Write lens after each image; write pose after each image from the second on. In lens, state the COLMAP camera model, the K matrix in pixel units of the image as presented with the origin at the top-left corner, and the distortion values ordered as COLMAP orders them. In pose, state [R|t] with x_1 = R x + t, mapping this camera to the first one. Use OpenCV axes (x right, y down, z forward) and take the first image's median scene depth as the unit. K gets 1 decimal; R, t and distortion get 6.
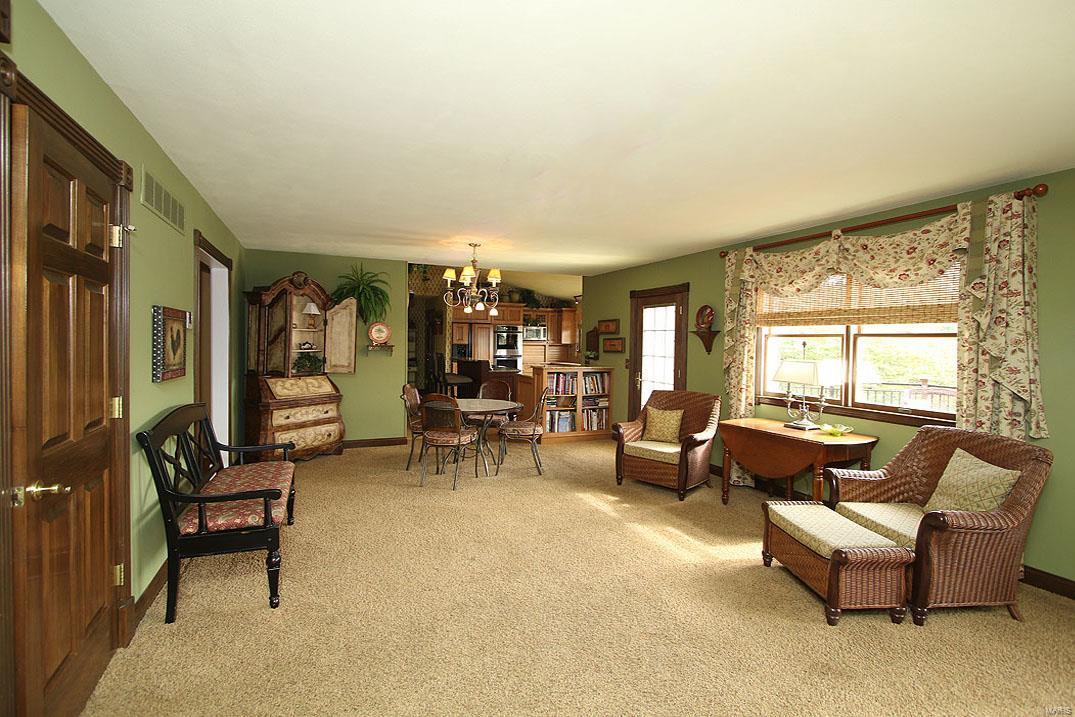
lens RADIAL K [[490.9, 0, 529.4], [0, 490.9, 350.8], [0, 0, 1]] dist [-0.015902, 0.003039]
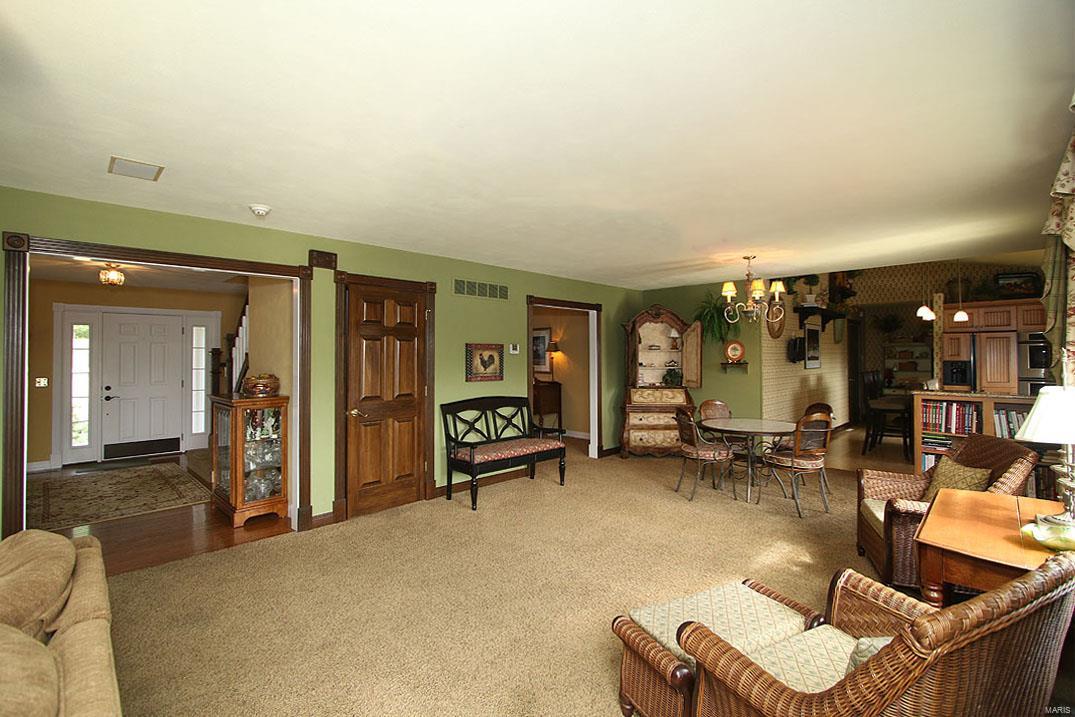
lens RADIAL K [[490.9, 0, 543.3], [0, 490.9, 350.5], [0, 0, 1]] dist [-0.015902, 0.003039]
pose [[0.379883, -0.029697, -0.924558, 0.554403], [-0.007306, 0.999357, -0.035101, 0.001940], [0.925006, 0.020089, 0.379422, 0.243112]]
